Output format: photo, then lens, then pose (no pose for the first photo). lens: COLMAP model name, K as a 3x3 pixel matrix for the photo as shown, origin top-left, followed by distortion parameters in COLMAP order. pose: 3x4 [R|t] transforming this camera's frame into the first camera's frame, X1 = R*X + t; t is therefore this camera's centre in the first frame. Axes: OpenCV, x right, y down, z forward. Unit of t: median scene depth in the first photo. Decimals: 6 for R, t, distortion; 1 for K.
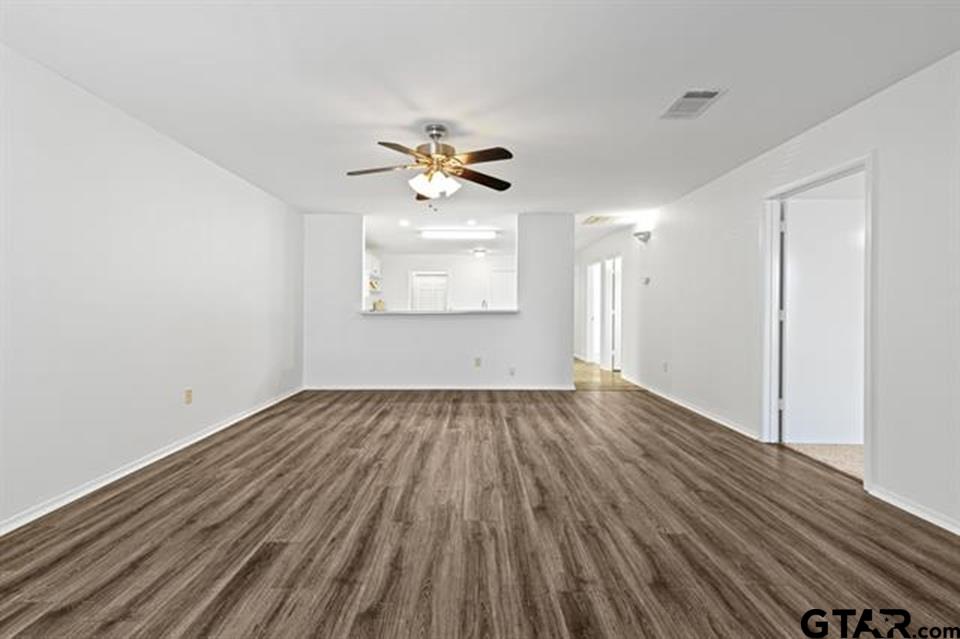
lens RADIAL K [[455.0, 0, 490.4], [0, 455.0, 310.1], [0, 0, 1]] dist [0.002965, 0.000167]
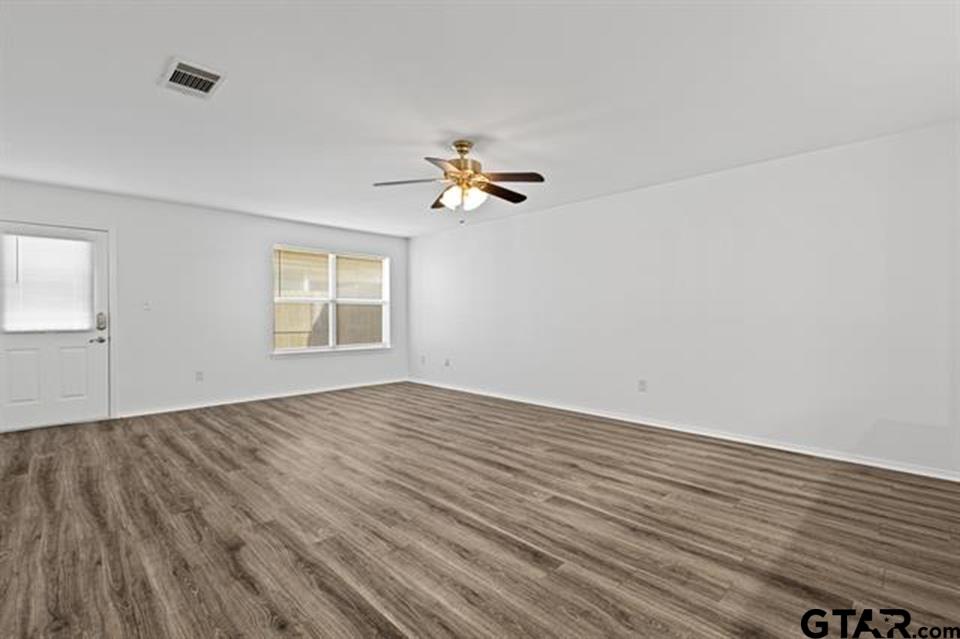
lens RADIAL K [[432.8, 0, 479.1], [0, 432.8, 317.3], [0, 0, 1]] dist [0.005257, -0.000201]
pose [[-0.741347, 0.004021, -0.671110, 0.631789], [-0.001669, 0.999968, 0.007836, -0.008618], [0.671120, 0.006929, -0.741316, 2.128825]]
